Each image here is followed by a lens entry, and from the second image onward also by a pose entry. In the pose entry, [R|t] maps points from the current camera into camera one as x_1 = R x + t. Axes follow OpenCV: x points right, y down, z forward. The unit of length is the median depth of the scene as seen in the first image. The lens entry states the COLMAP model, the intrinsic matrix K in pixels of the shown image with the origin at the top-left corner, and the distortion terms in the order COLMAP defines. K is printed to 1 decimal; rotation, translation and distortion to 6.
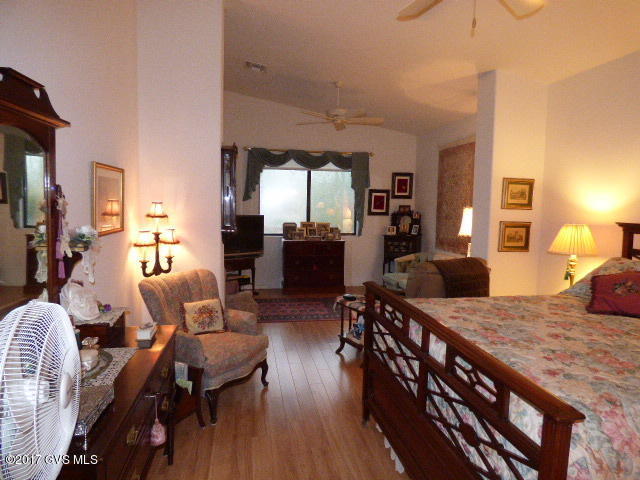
lens RADIAL K [[394.1, 0, 320.0], [0, 394.1, 240.0], [0, 0, 1]] dist [-0.008201, 0.001062]
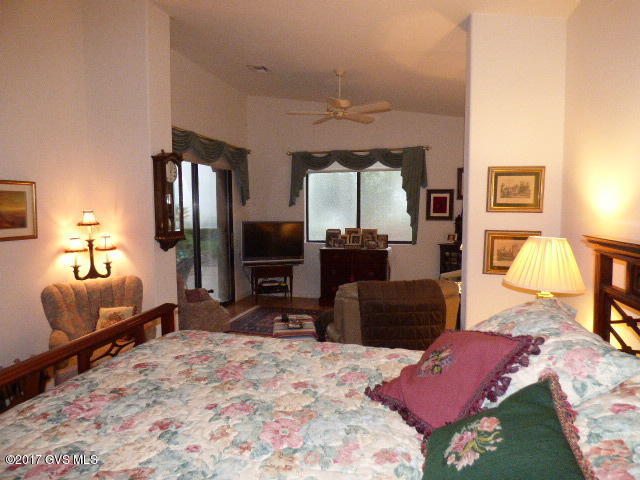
lens RADIAL K [[391.9, 0, 320.0], [0, 391.9, 240.0], [0, 0, 1]] dist [-0.013621, -0.002020]
pose [[0.902594, 0.016137, -0.430191, 0.291926], [-0.020399, 0.999778, -0.005296, -0.012046], [0.430010, 0.013555, 0.902722, 0.150245]]
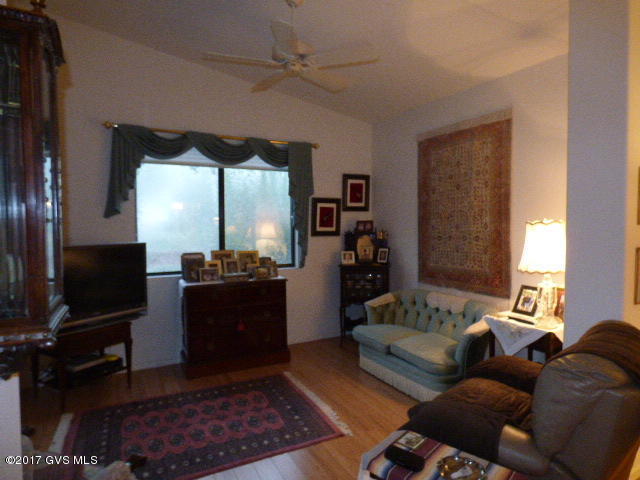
lens RADIAL K [[394.1, 0, 320.0], [0, 394.1, 240.0], [0, 0, 1]] dist [-0.008201, 0.001062]
pose [[0.953595, -0.031655, 0.299423, -0.070412], [0.043507, 0.998508, -0.033000, -0.035258], [-0.297932, 0.044495, 0.953550, 0.370589]]
